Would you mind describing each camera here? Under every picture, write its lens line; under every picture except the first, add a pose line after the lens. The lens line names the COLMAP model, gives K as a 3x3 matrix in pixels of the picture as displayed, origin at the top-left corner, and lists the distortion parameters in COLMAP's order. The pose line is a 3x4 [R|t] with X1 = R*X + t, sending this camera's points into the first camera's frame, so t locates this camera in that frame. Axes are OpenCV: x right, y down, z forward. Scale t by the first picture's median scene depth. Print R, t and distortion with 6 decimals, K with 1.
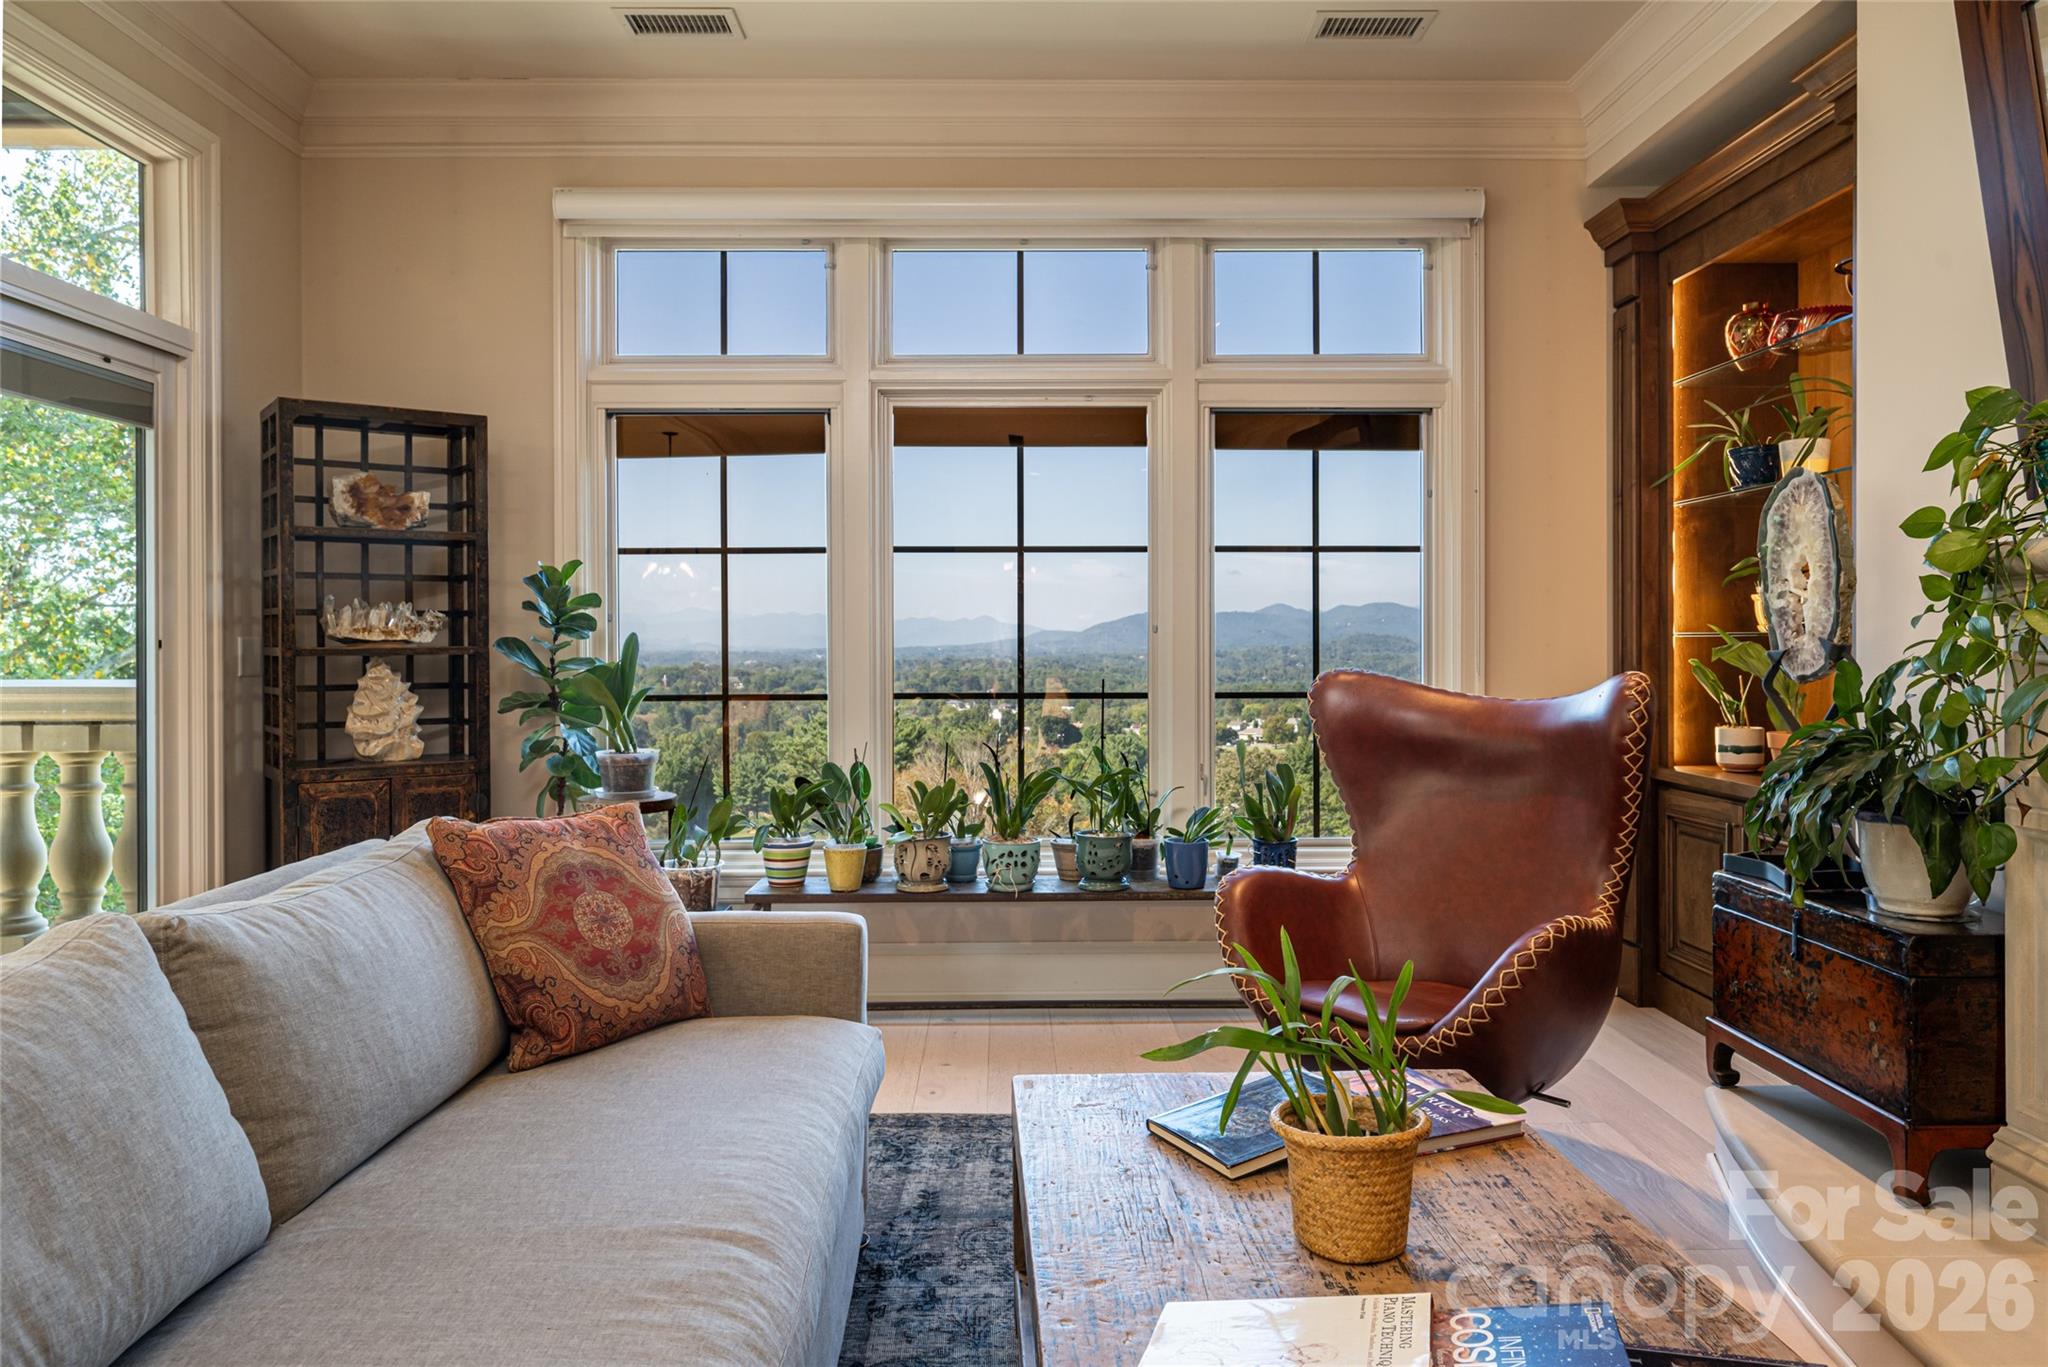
lens RADIAL K [[1370.1, 0, 1022.2], [0, 1370.1, 665.7], [0, 0, 1]] dist [-0.002694, 0.001121]
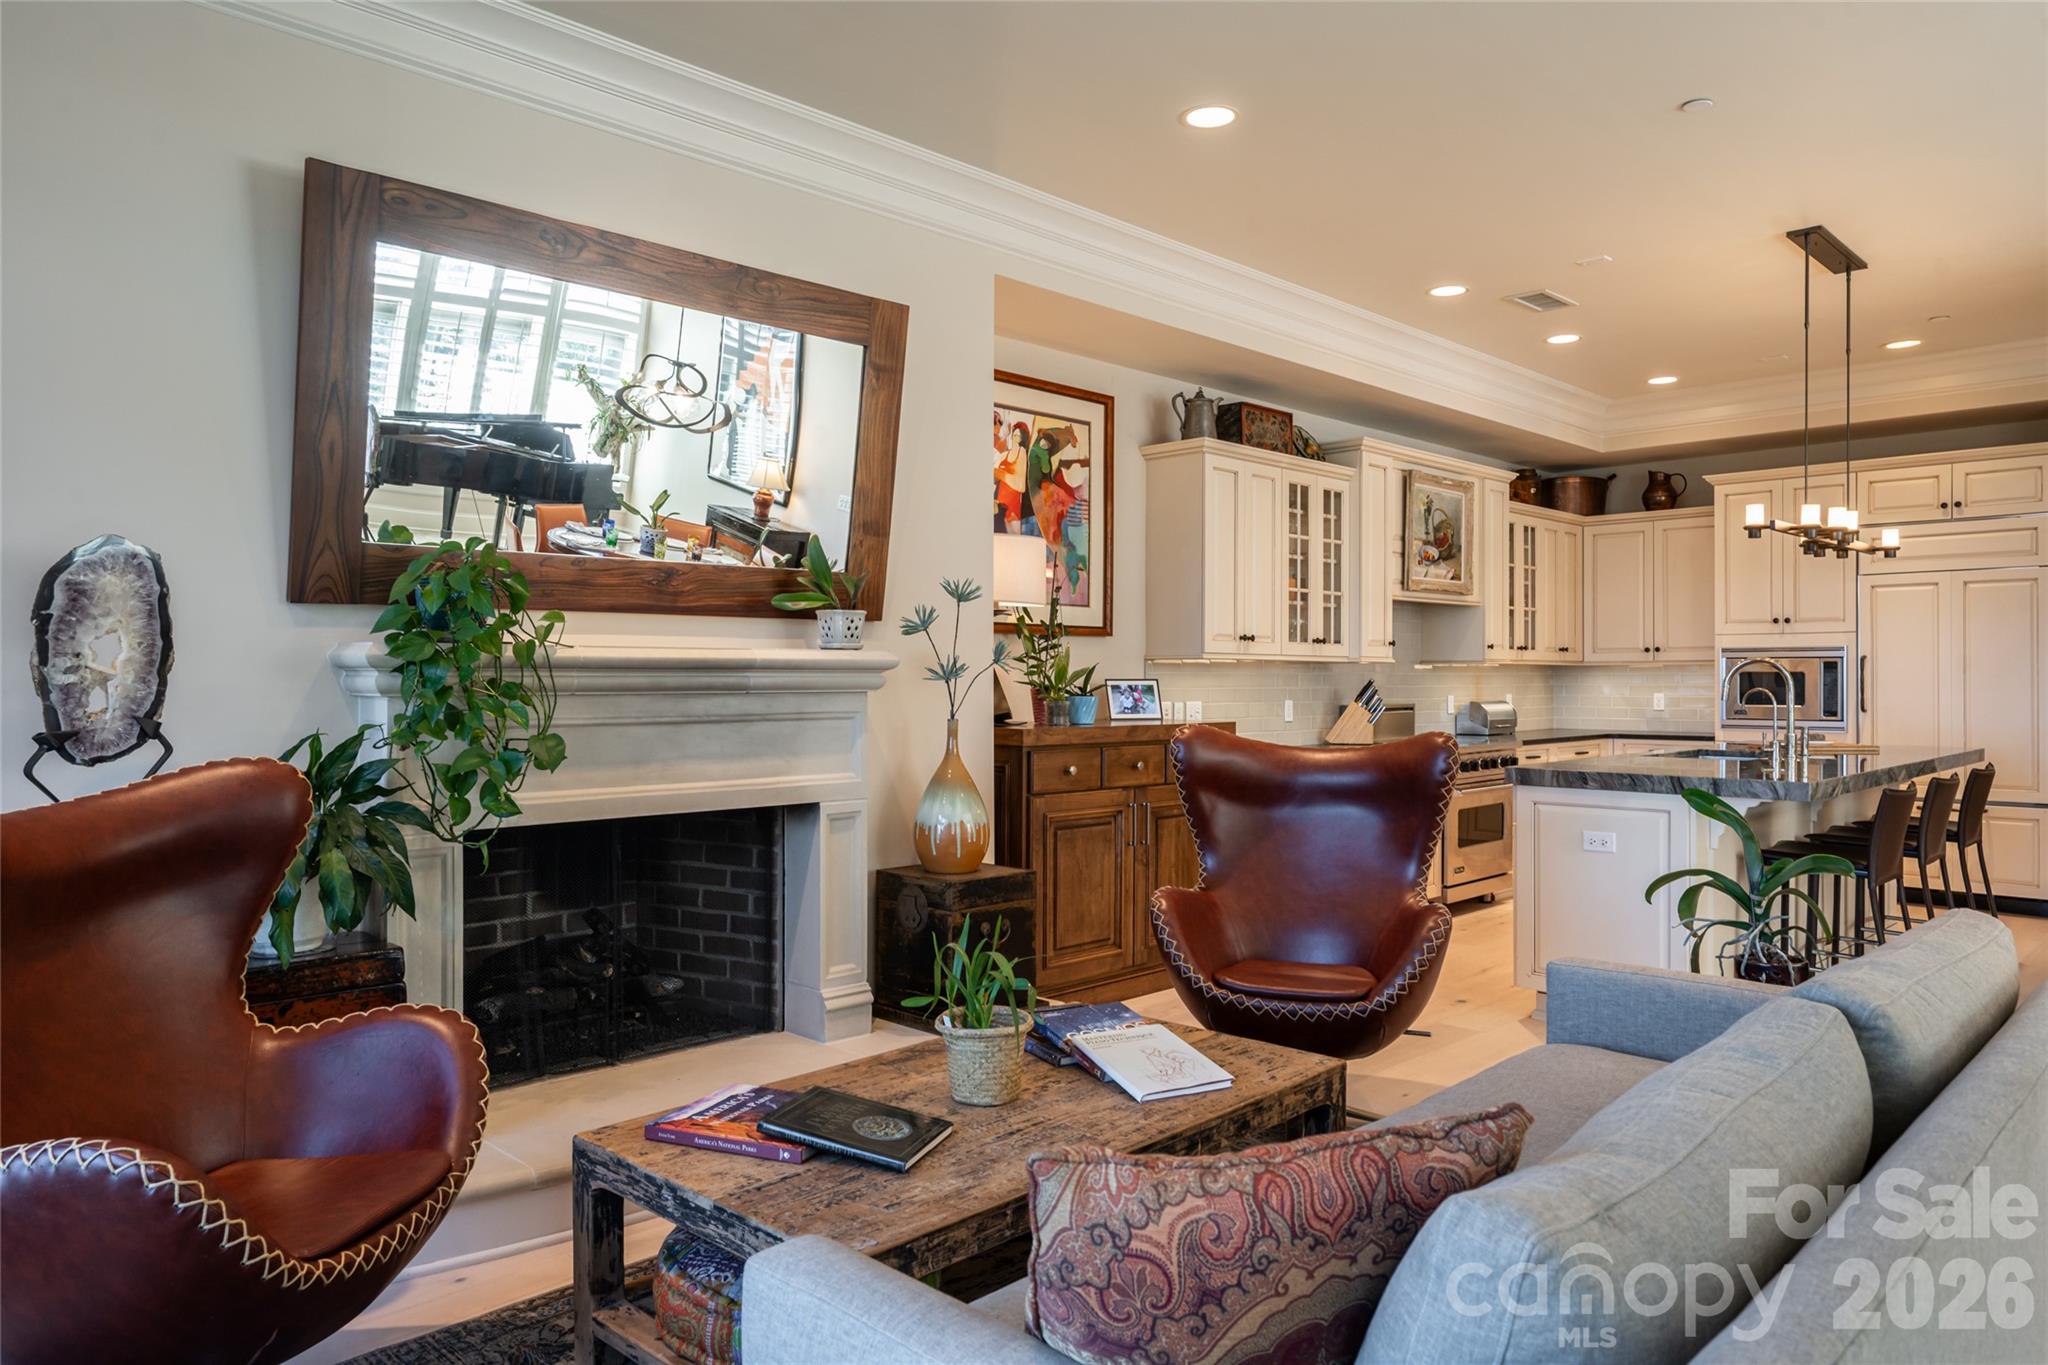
lens RADIAL K [[1346.1, 0, 1087.1], [0, 1346.1, 682.2], [0, 0, 1]] dist [0.024102, 0.000302]
pose [[-0.720885, -0.009237, 0.692993, -0.391136], [0.004921, 0.999818, 0.018445, -0.040477], [-0.693037, 0.016706, -0.720708, 0.844636]]
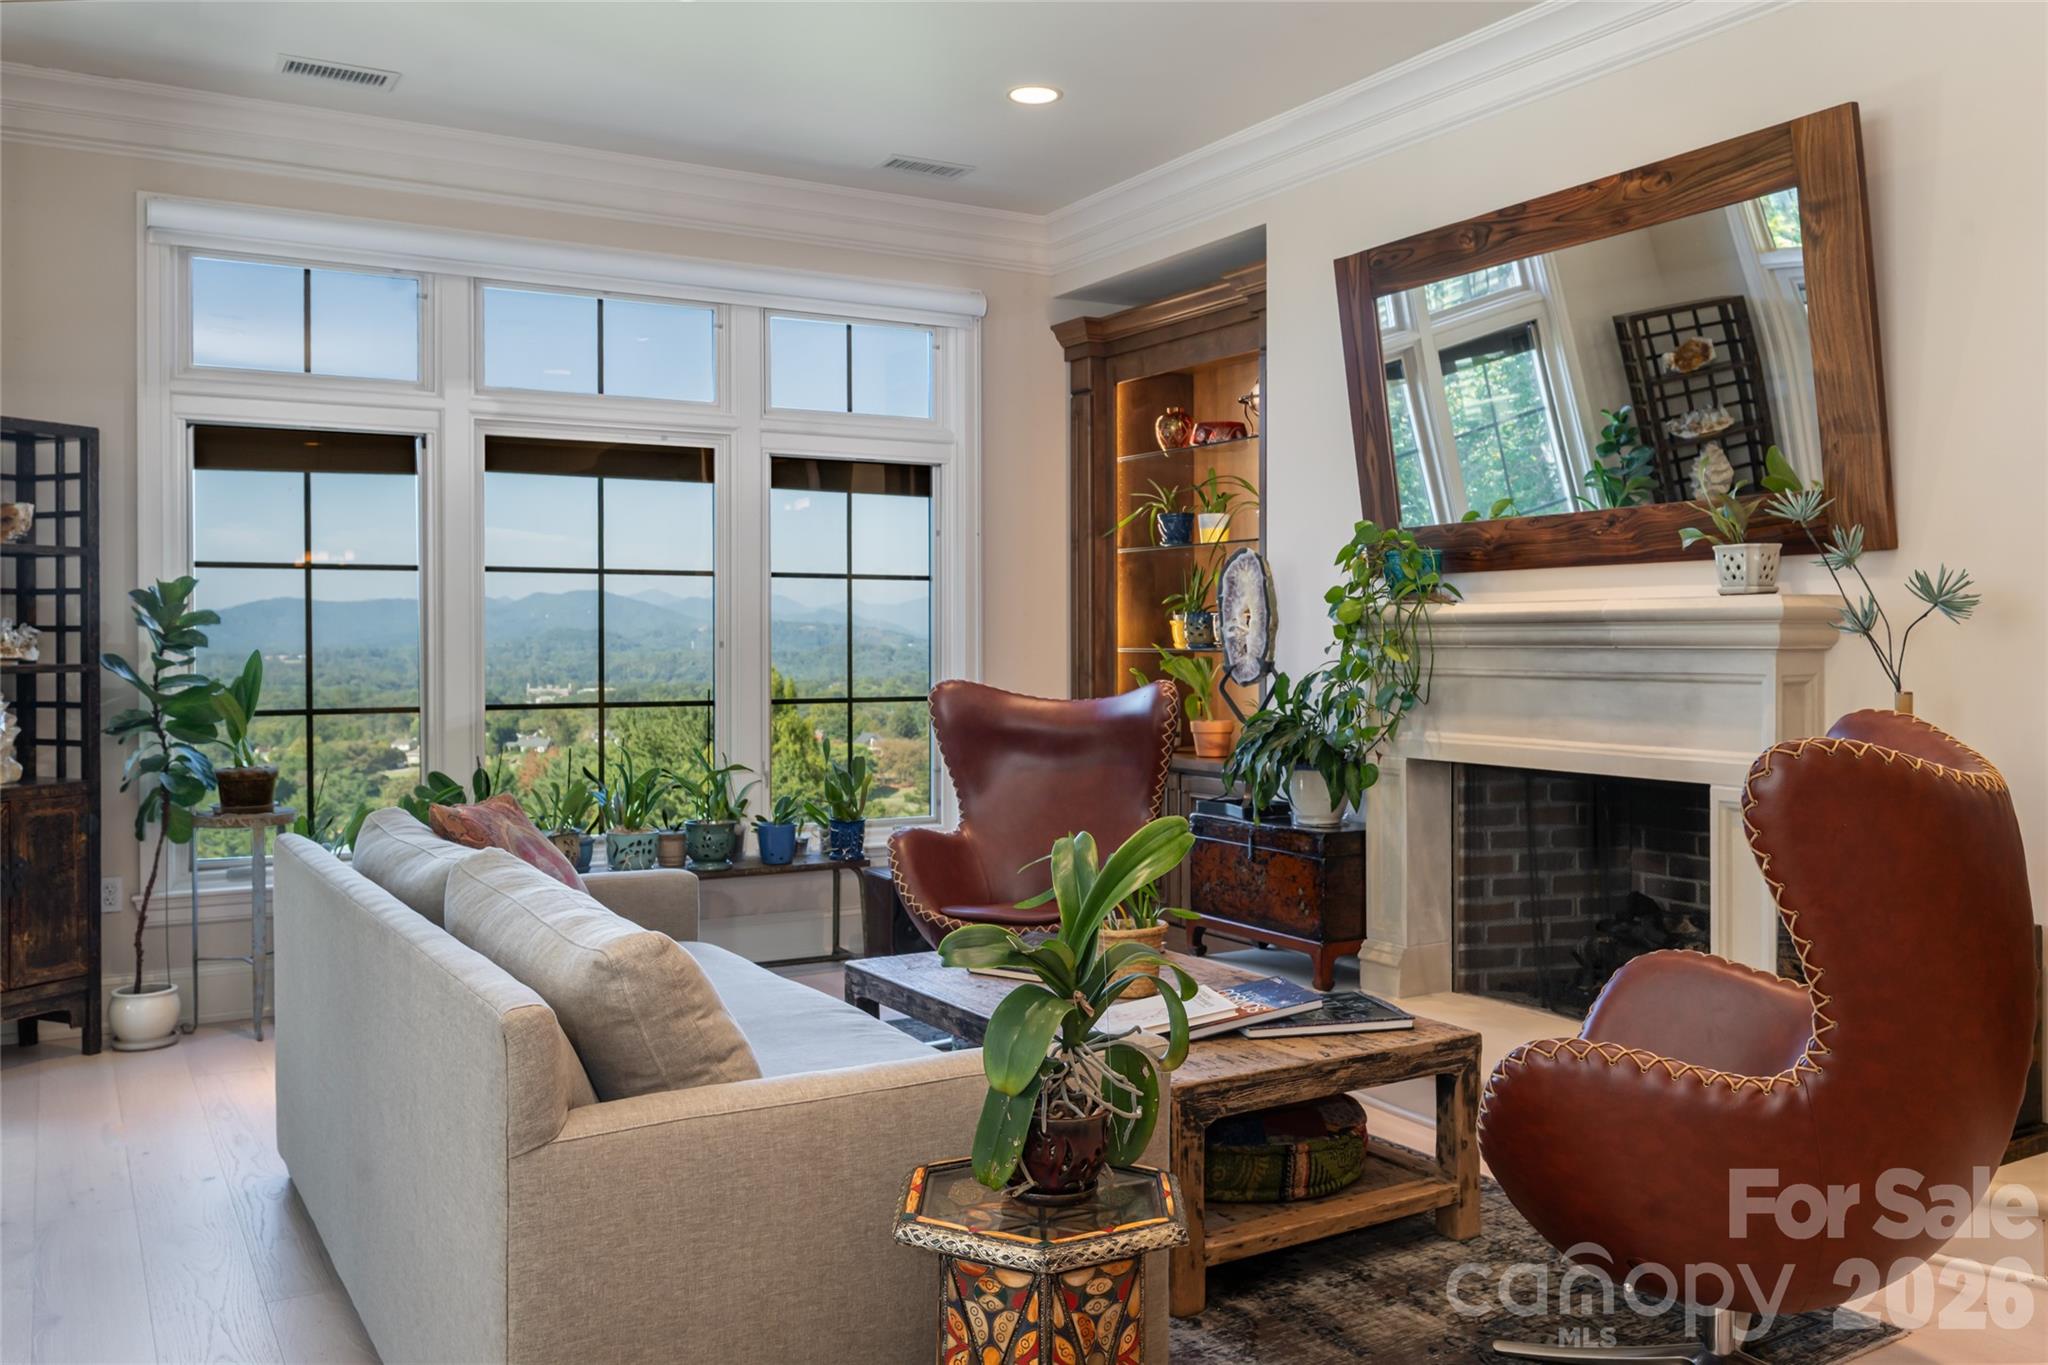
lens RADIAL K [[1682.1, 0, 1024.0], [0, 1682.1, 682.5], [0, 0, 1]] dist [-0.009835, -0.000823]
pose [[0.869567, -0.010940, 0.493693, -0.411155], [0.006248, 0.999918, 0.011153, -0.010105], [-0.493775, -0.006613, 0.869565, -0.371200]]
